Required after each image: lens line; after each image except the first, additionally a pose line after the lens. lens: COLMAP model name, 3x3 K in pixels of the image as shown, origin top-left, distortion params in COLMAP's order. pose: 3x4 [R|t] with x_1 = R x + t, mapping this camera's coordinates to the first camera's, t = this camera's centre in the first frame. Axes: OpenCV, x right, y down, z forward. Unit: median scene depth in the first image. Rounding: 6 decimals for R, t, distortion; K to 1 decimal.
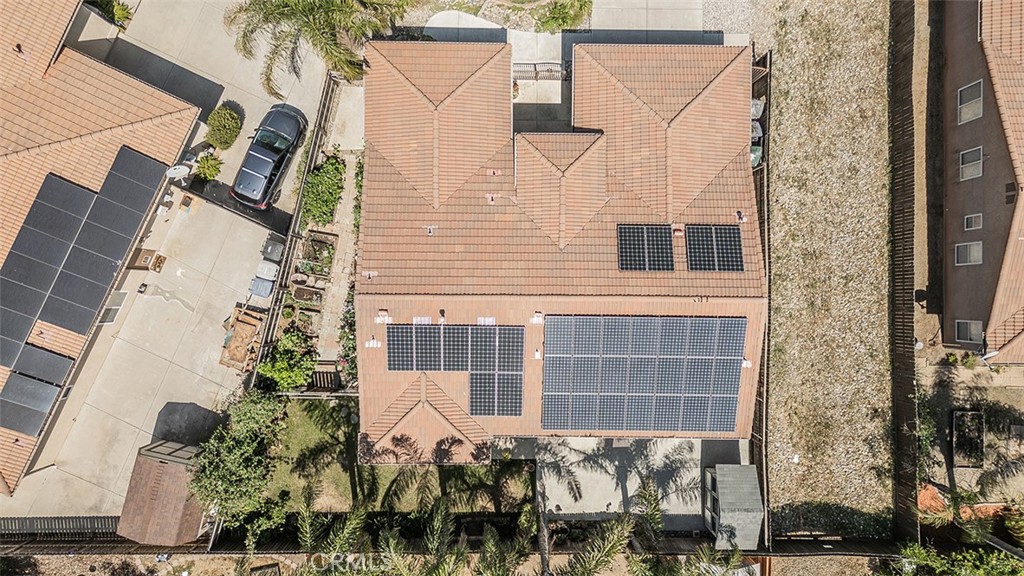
lens RADIAL K [[716.7, 0, 508.6], [0, 716.7, 287.7], [0, 0, 1]] dist [0.067902, -0.036512]
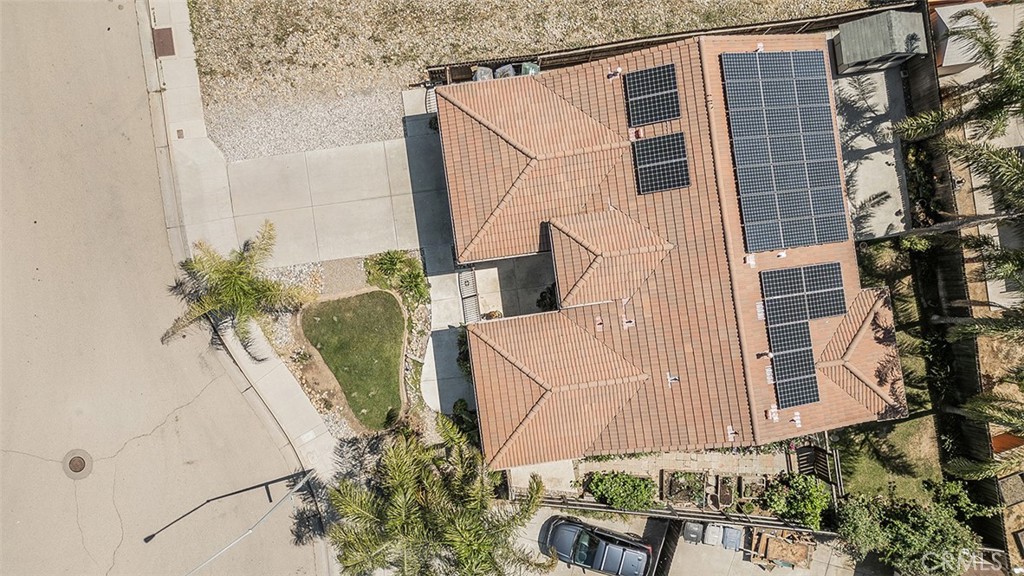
lens RADIAL K [[716.7, 0, 508.6], [0, 716.7, 287.7], [0, 0, 1]] dist [0.067902, -0.036512]
pose [[-0.142028, -0.989861, 0.001700, 0.042752], [0.989368, -0.141903, 0.031857, -0.287108], [-0.031293, 0.006206, 0.999491, 0.004334]]
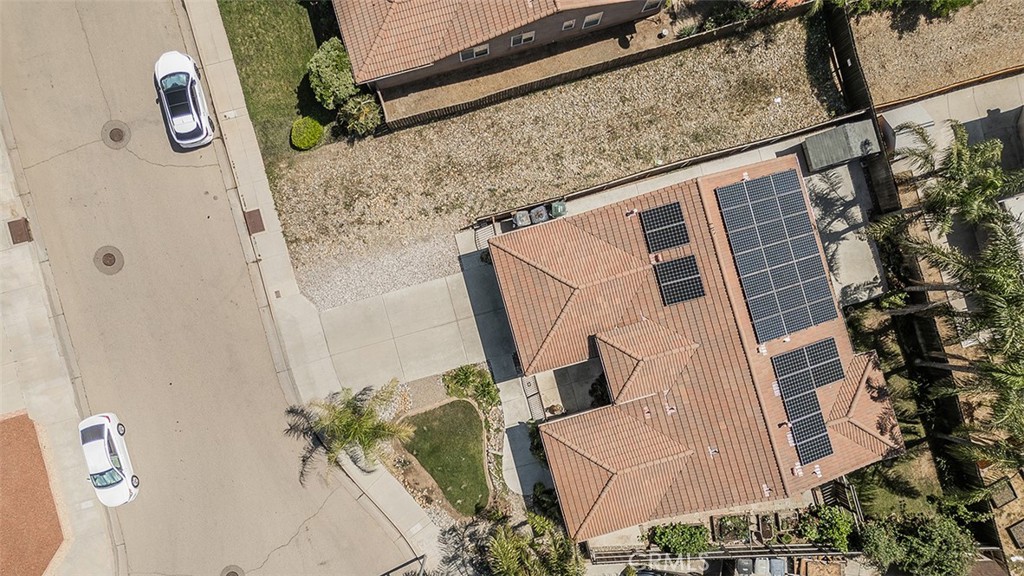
lens RADIAL K [[710.9, 0, 509.0], [0, 710.9, 287.0], [0, 0, 1]] dist [0.067072, -0.036644]
pose [[-0.276218, -0.961091, -0.002659, 0.235541], [0.960540, -0.276152, 0.033213, -0.340969], [-0.032655, 0.006620, 0.999445, -0.197698]]
